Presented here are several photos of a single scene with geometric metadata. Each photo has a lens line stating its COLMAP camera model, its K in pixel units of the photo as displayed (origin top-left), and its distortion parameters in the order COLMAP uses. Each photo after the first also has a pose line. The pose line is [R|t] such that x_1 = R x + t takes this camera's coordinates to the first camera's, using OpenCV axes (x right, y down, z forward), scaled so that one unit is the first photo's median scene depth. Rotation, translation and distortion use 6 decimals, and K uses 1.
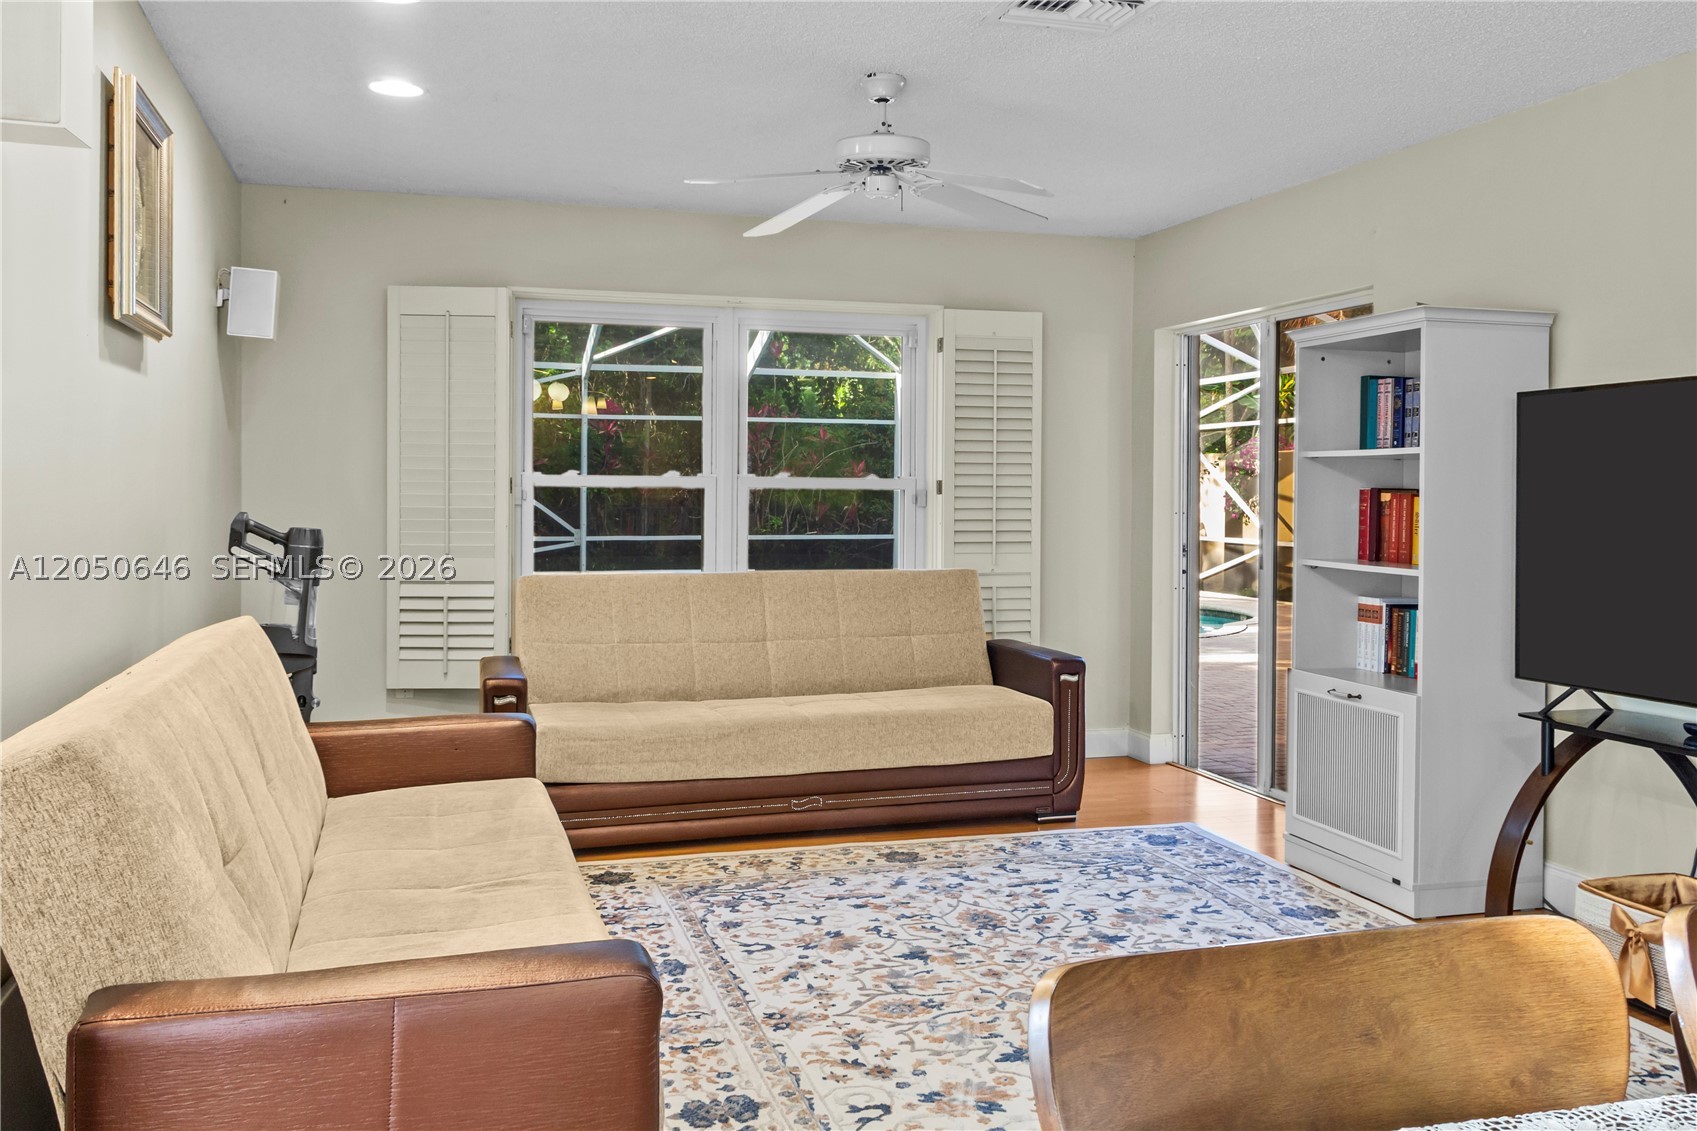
lens RADIAL K [[1410.2, 0, 845.6], [0, 1410.2, 513.6], [0, 0, 1]] dist [0.007248, 0.008510]
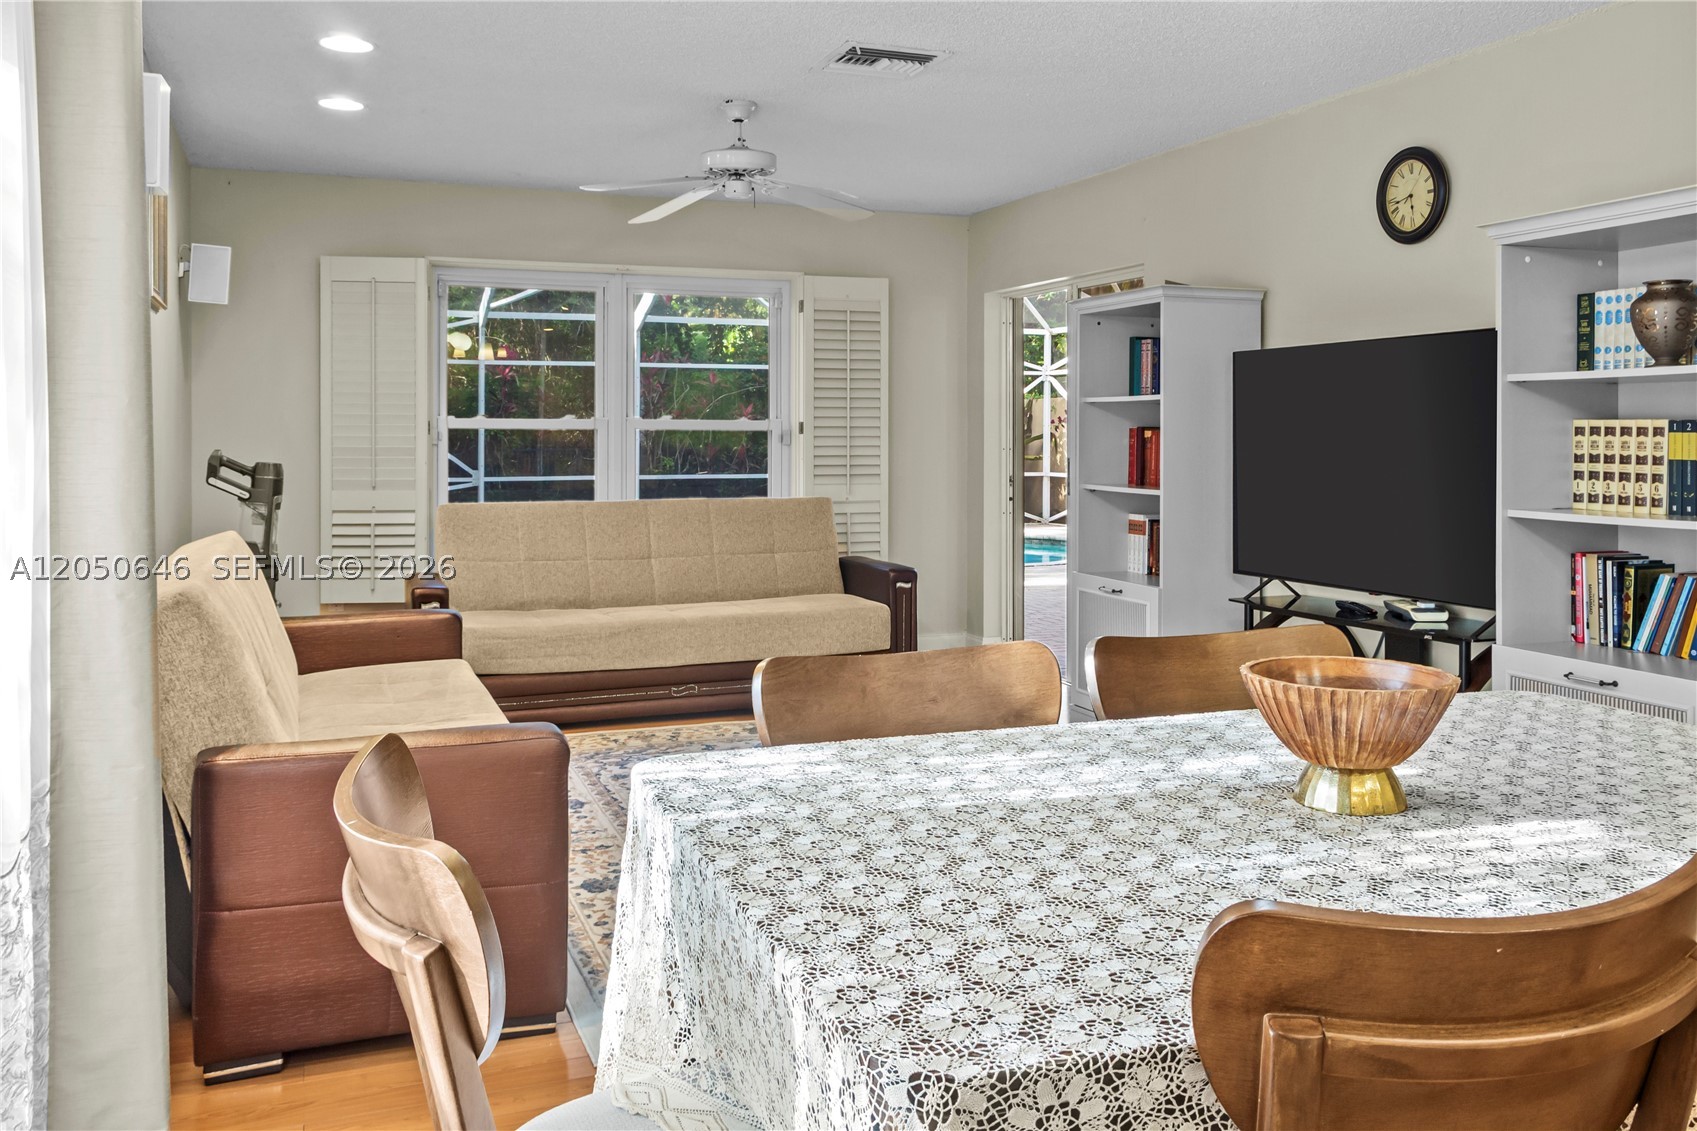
lens RADIAL K [[1418.0, 0, 855.6], [0, 1418.0, 448.9], [0, 0, 1]] dist [0.003892, 0.003610]
pose [[0.996852, -0.005281, 0.079108, 0.022081], [0.005670, 0.999973, -0.004697, 0.005399], [-0.079081, 0.005131, 0.996855, -0.206945]]
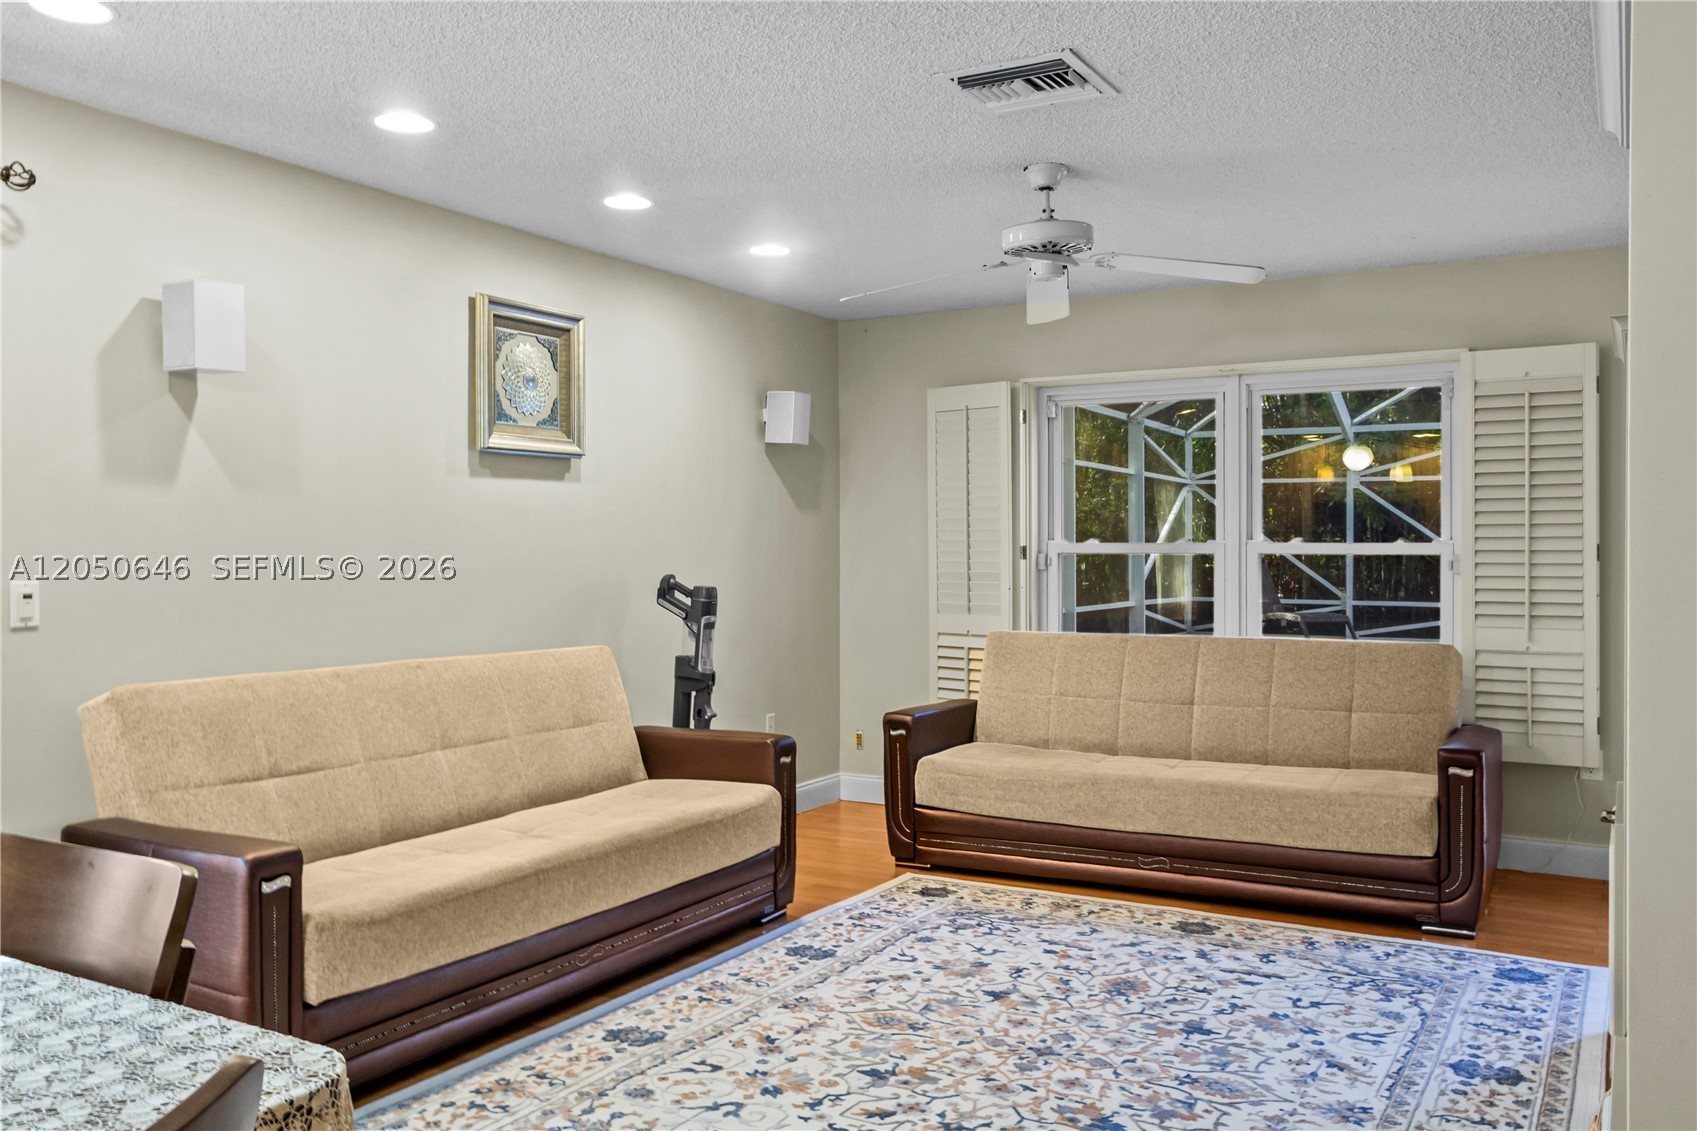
lens RADIAL K [[1378.2, 0, 848.5], [0, 1378.2, 565.5], [0, 0, 1]] dist [0.005006, 0.003694]
pose [[0.689803, 0.002175, -0.723994, 0.512764], [-0.008352, 0.999953, -0.004954, -0.003231], [0.723949, 0.009463, 0.689789, 0.139145]]
